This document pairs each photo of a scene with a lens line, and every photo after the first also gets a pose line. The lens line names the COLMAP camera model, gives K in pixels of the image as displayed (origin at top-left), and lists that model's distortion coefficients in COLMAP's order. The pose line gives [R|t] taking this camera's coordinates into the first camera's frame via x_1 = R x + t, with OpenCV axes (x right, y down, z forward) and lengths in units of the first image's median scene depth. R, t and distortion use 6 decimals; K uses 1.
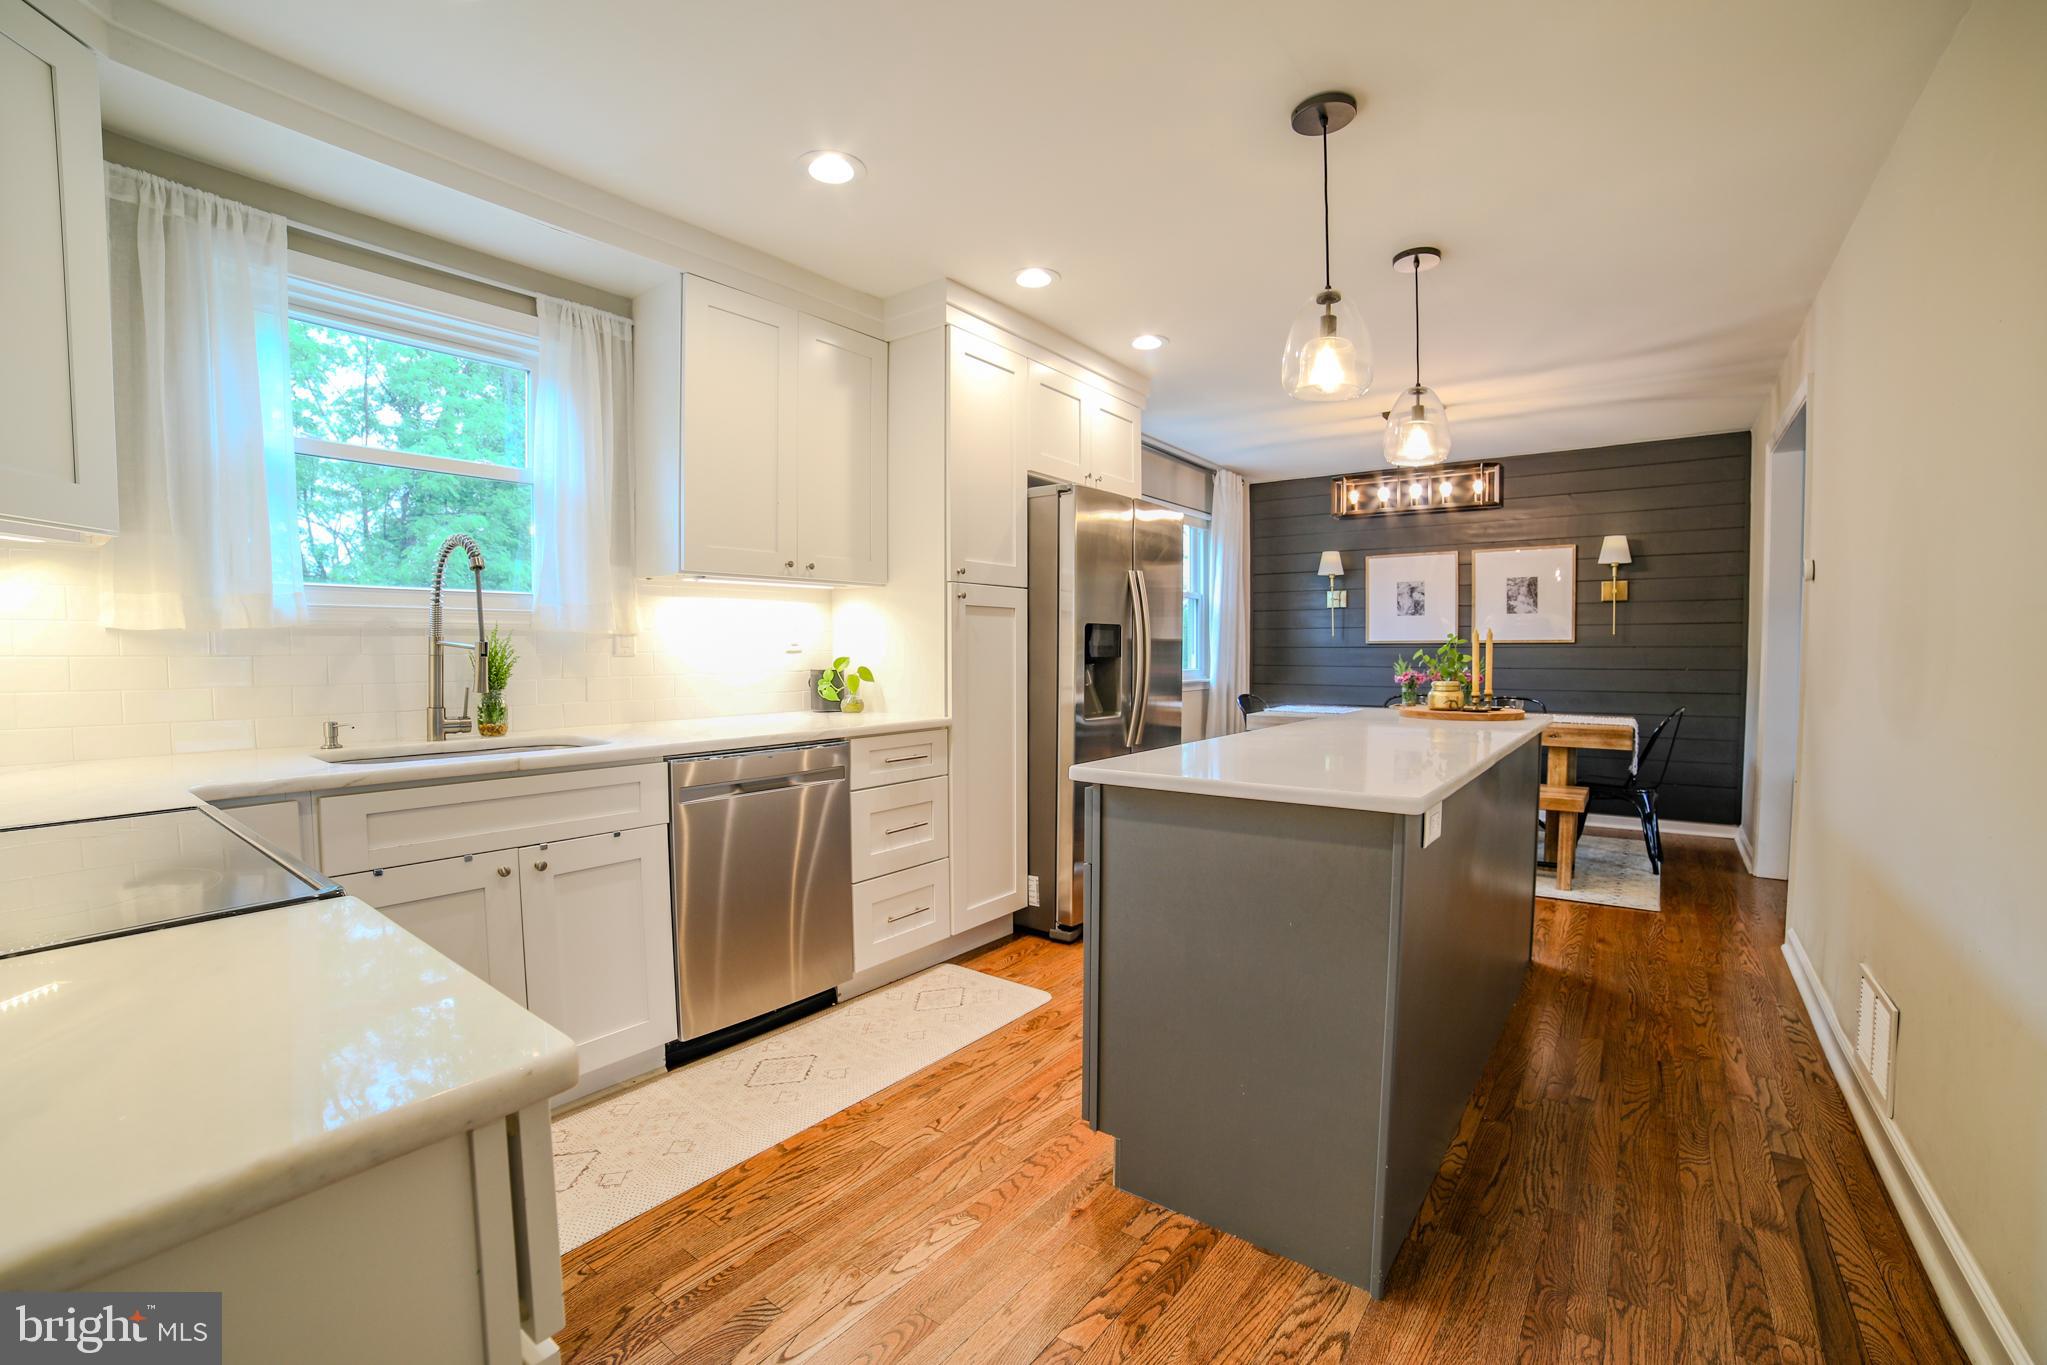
lens RADIAL K [[832.7, 0, 1037.5], [0, 832.7, 694.3], [0, 0, 1]] dist [-0.061810, 0.000540]
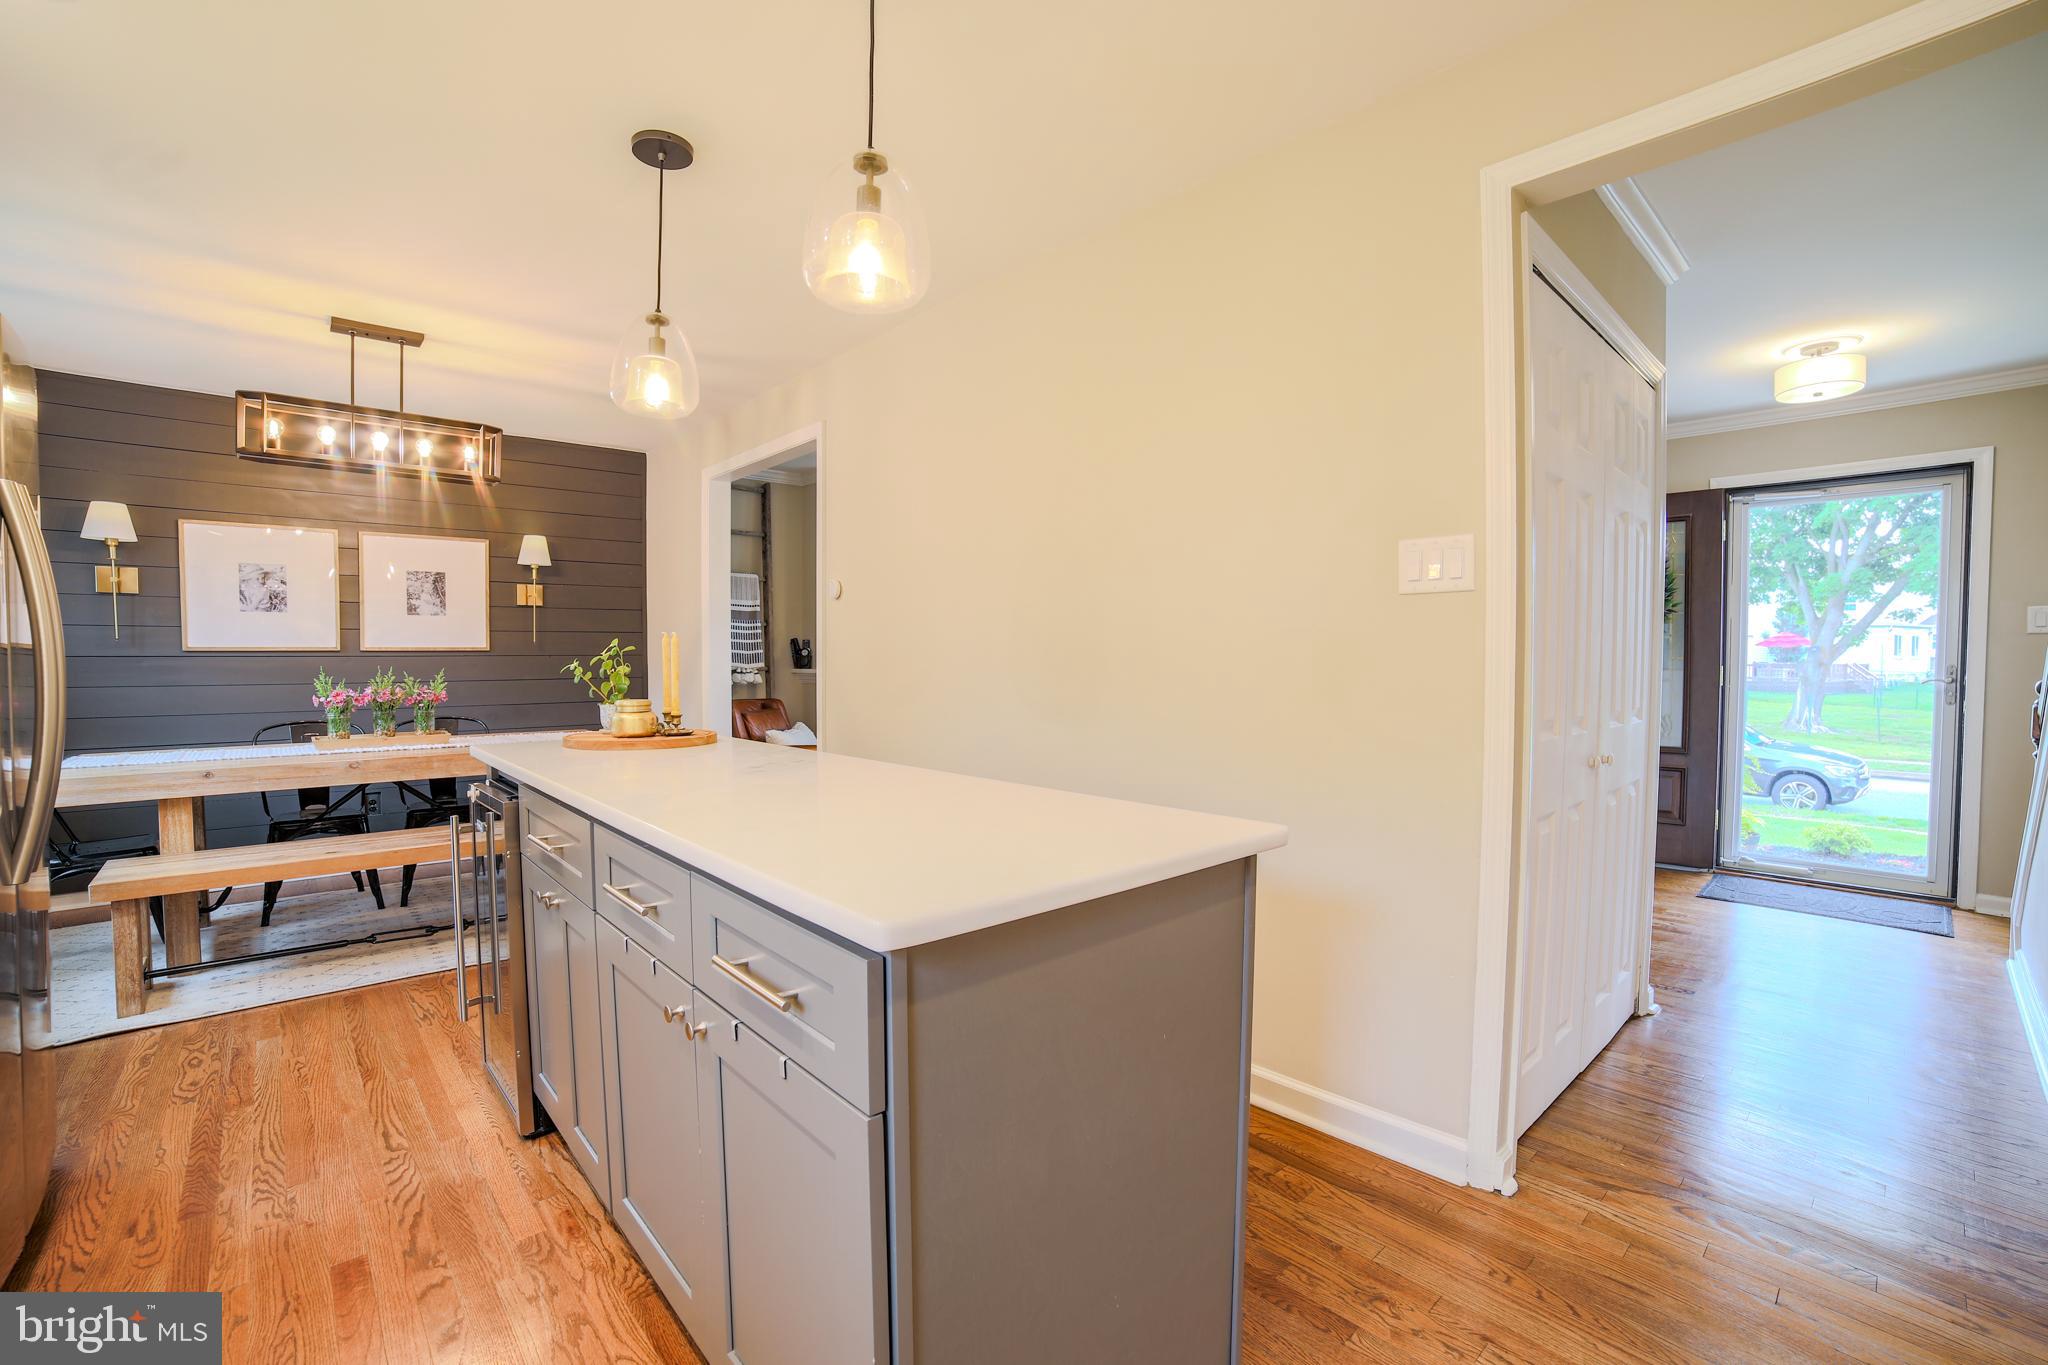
lens RADIAL K [[827.0, 0, 1006.5], [0, 827.0, 686.9], [0, 0, 1]] dist [-0.064500, 0.010173]
pose [[0.174507, -0.036915, 0.983964, -0.115359], [0.055145, 0.998095, 0.027665, -0.015509], [-0.983111, 0.049433, 0.176210, 0.275043]]
